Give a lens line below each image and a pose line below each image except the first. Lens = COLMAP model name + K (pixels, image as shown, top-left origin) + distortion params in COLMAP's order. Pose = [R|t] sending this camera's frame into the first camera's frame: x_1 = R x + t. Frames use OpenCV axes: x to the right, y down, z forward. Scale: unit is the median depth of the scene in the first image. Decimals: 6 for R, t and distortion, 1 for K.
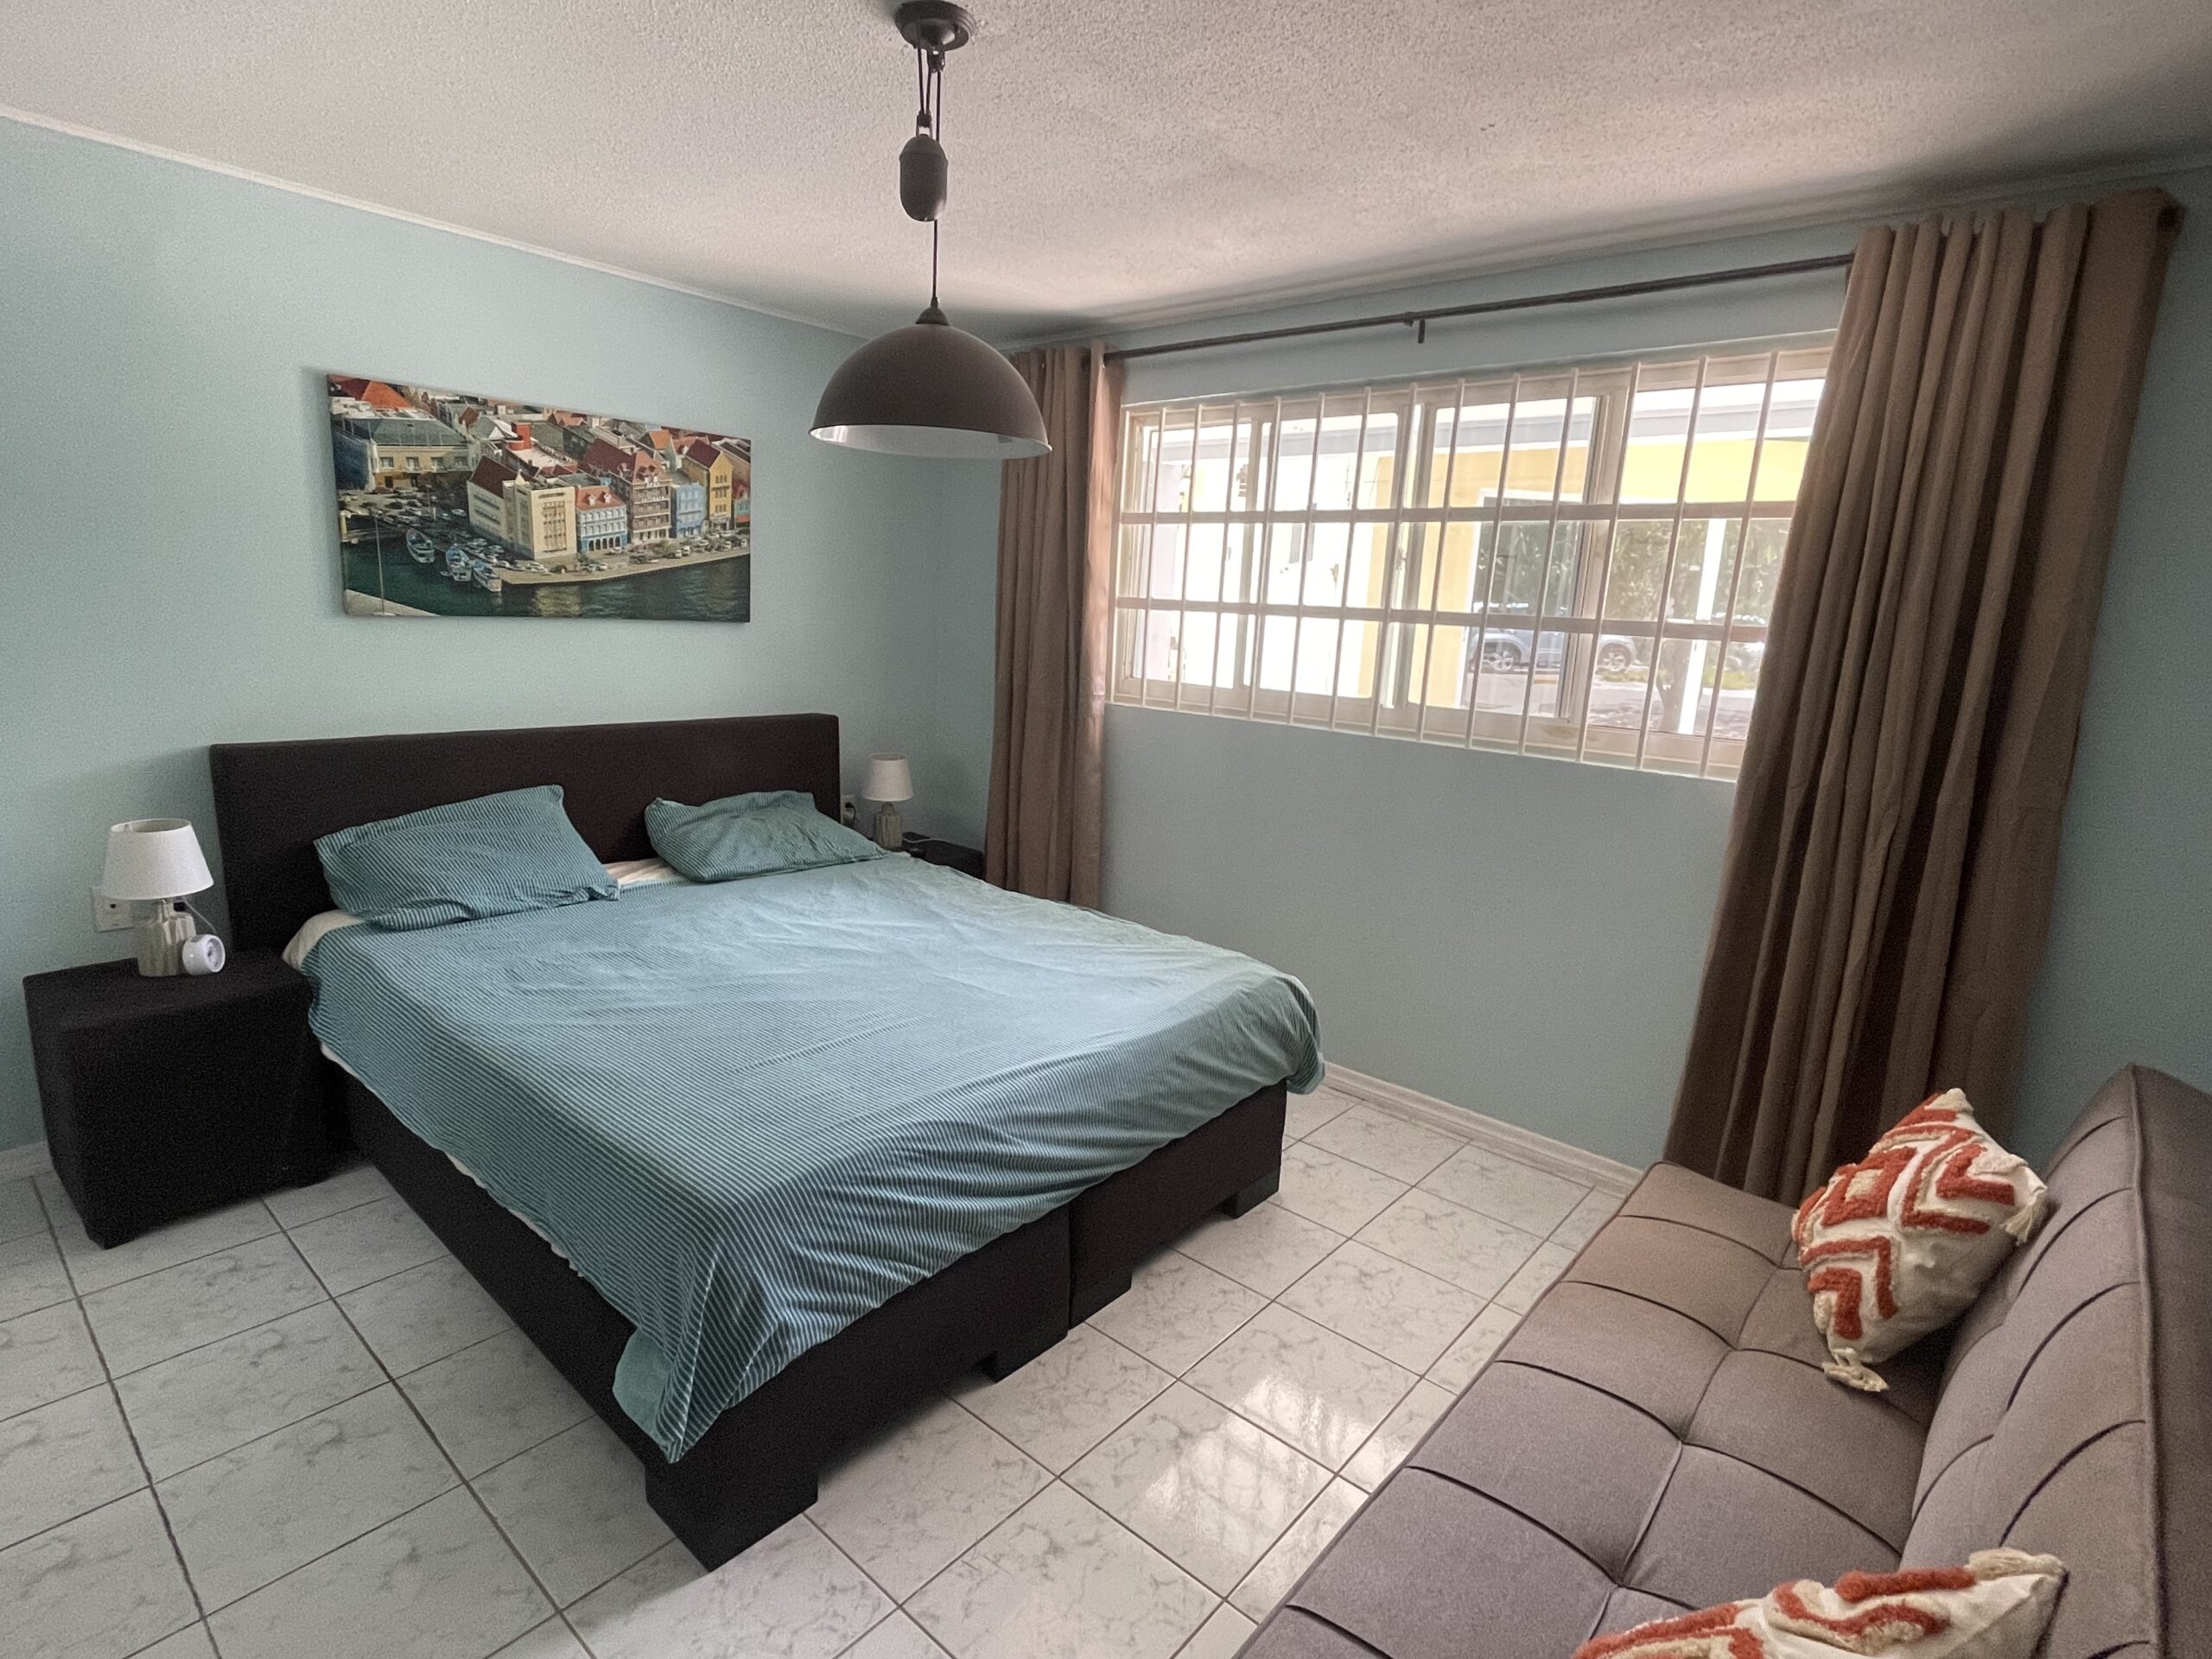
lens RADIAL K [[1099.3, 0, 1107.1], [0, 1099.3, 833.5], [0, 0, 1]] dist [0.001883, 0.000613]
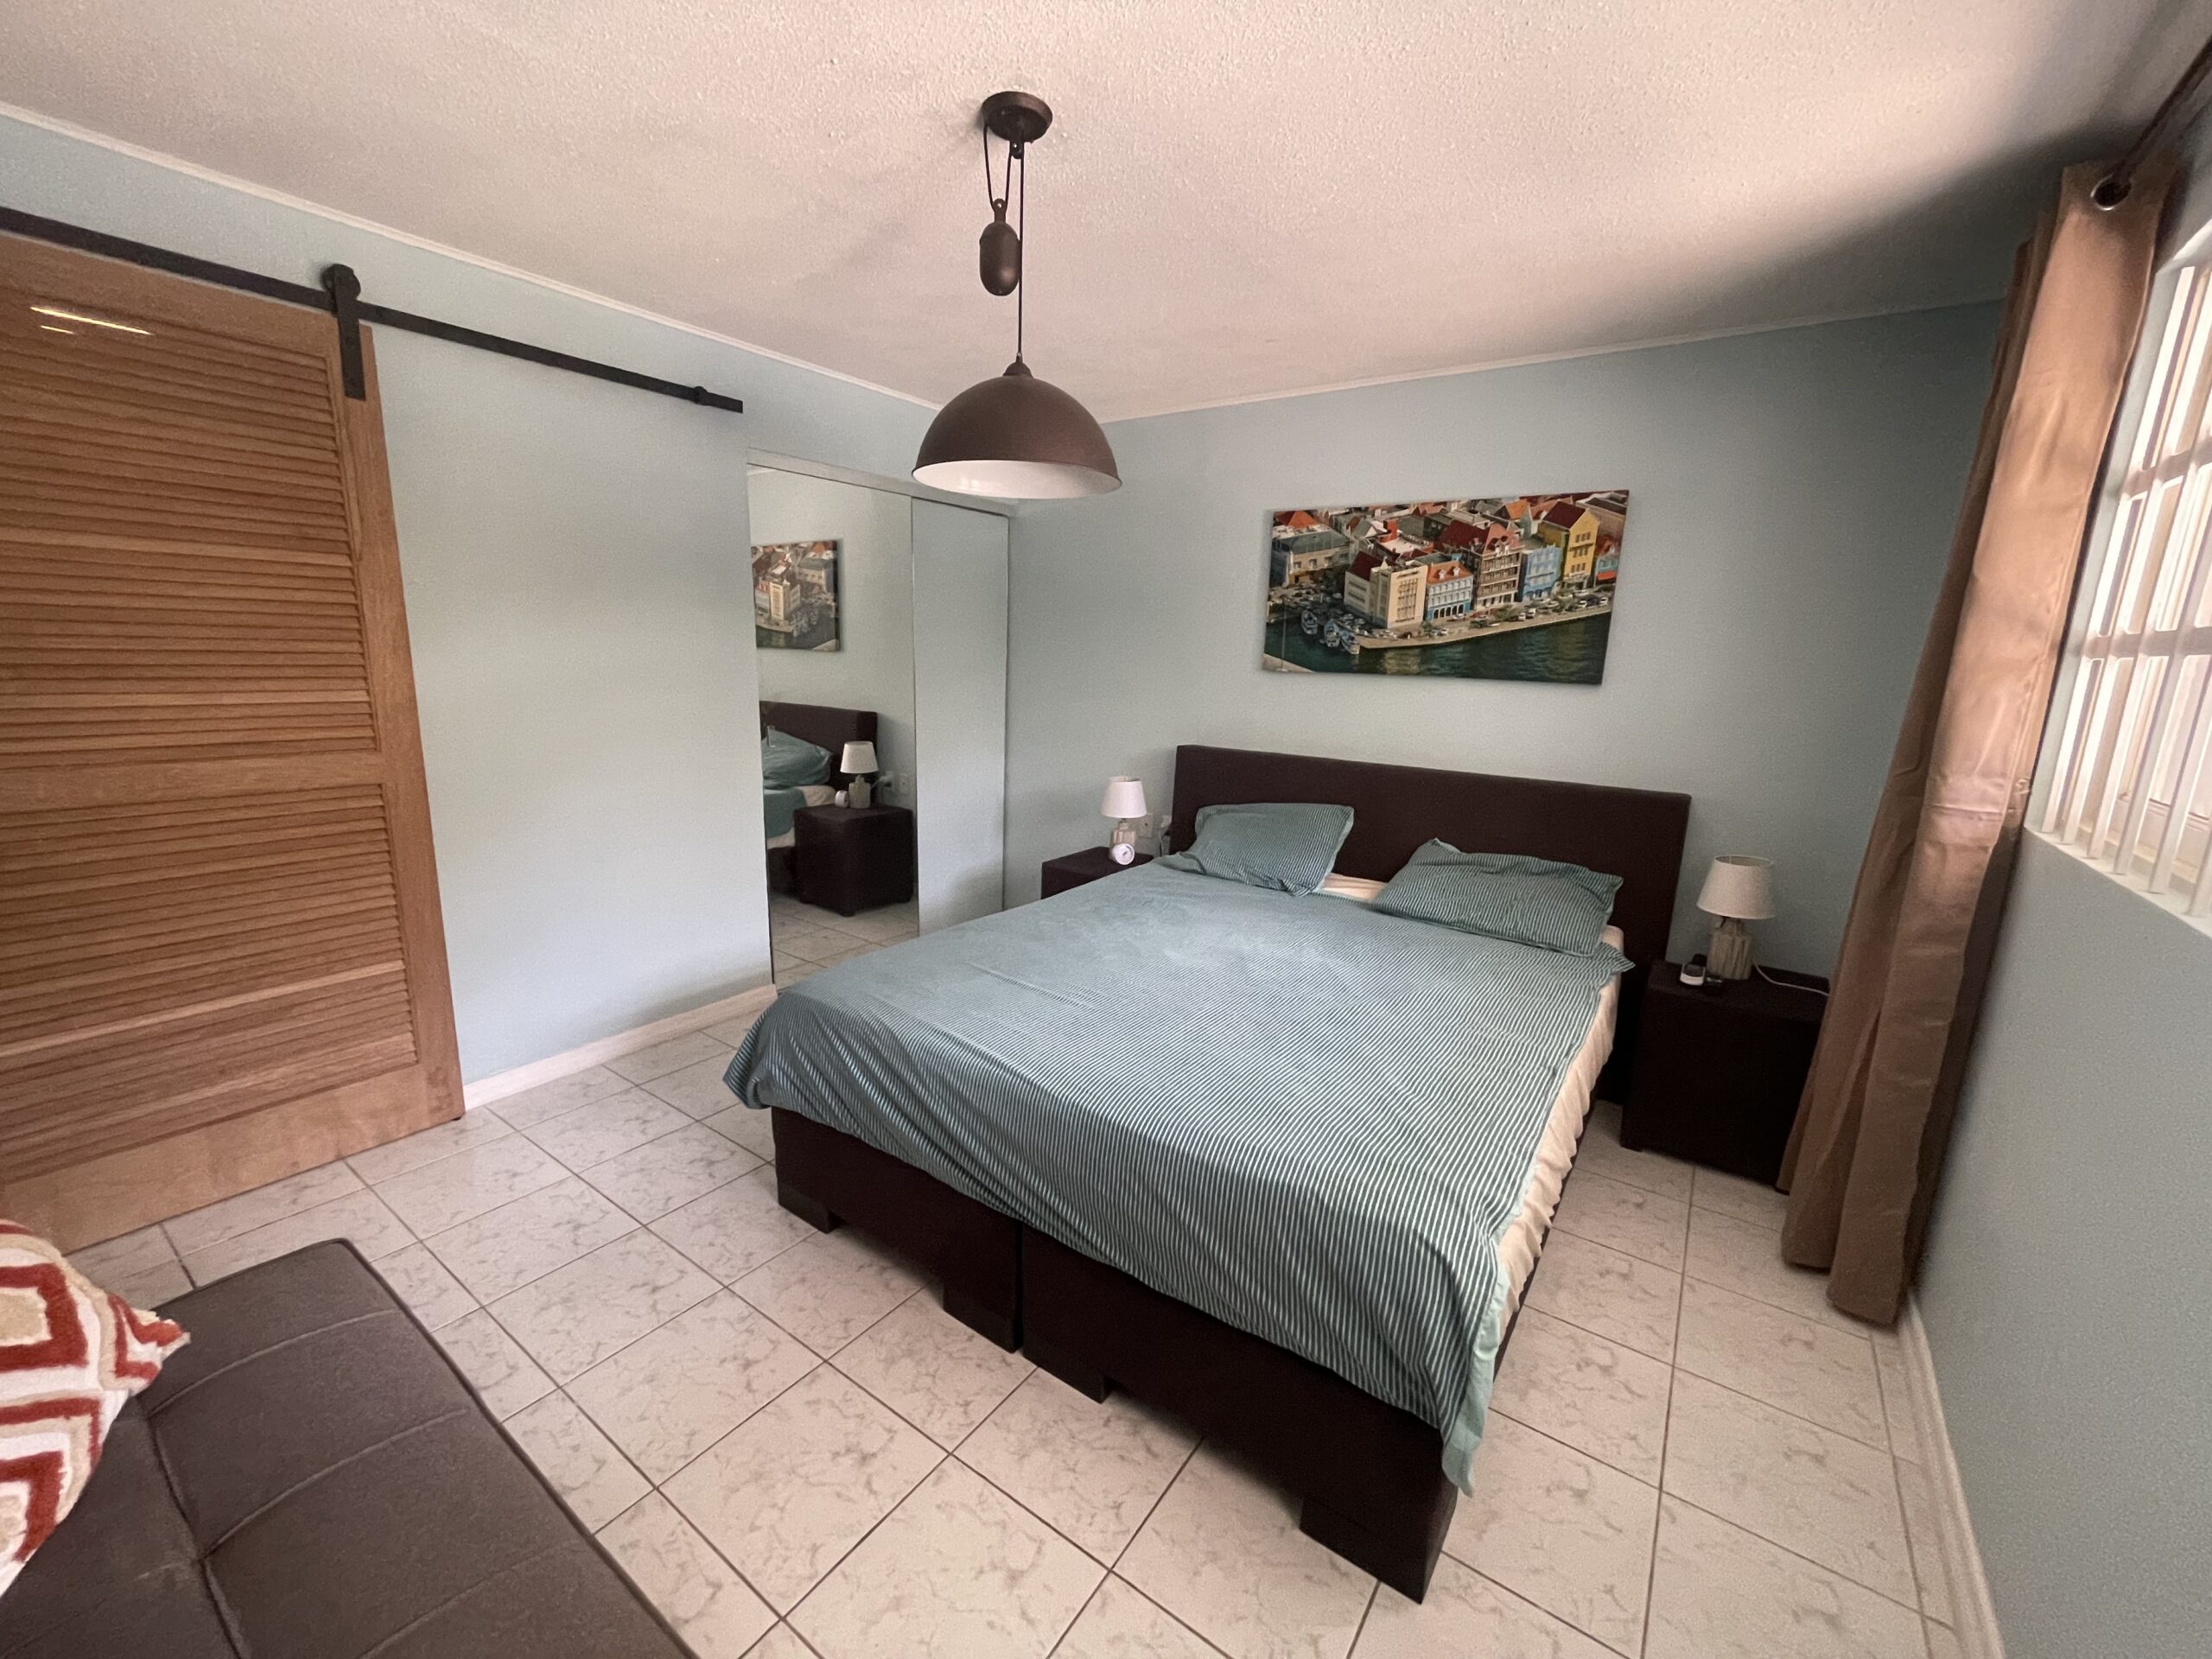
lens RADIAL K [[908.1, 0, 1106.0], [0, 908.1, 829.5], [0, 0, 1]] dist [0.001941, -0.000041]
pose [[0.103205, 0.149453, -0.983368, 0.487724], [-0.233725, 0.964609, 0.122072, -0.081059], [0.966810, 0.217239, 0.134483, 0.604714]]
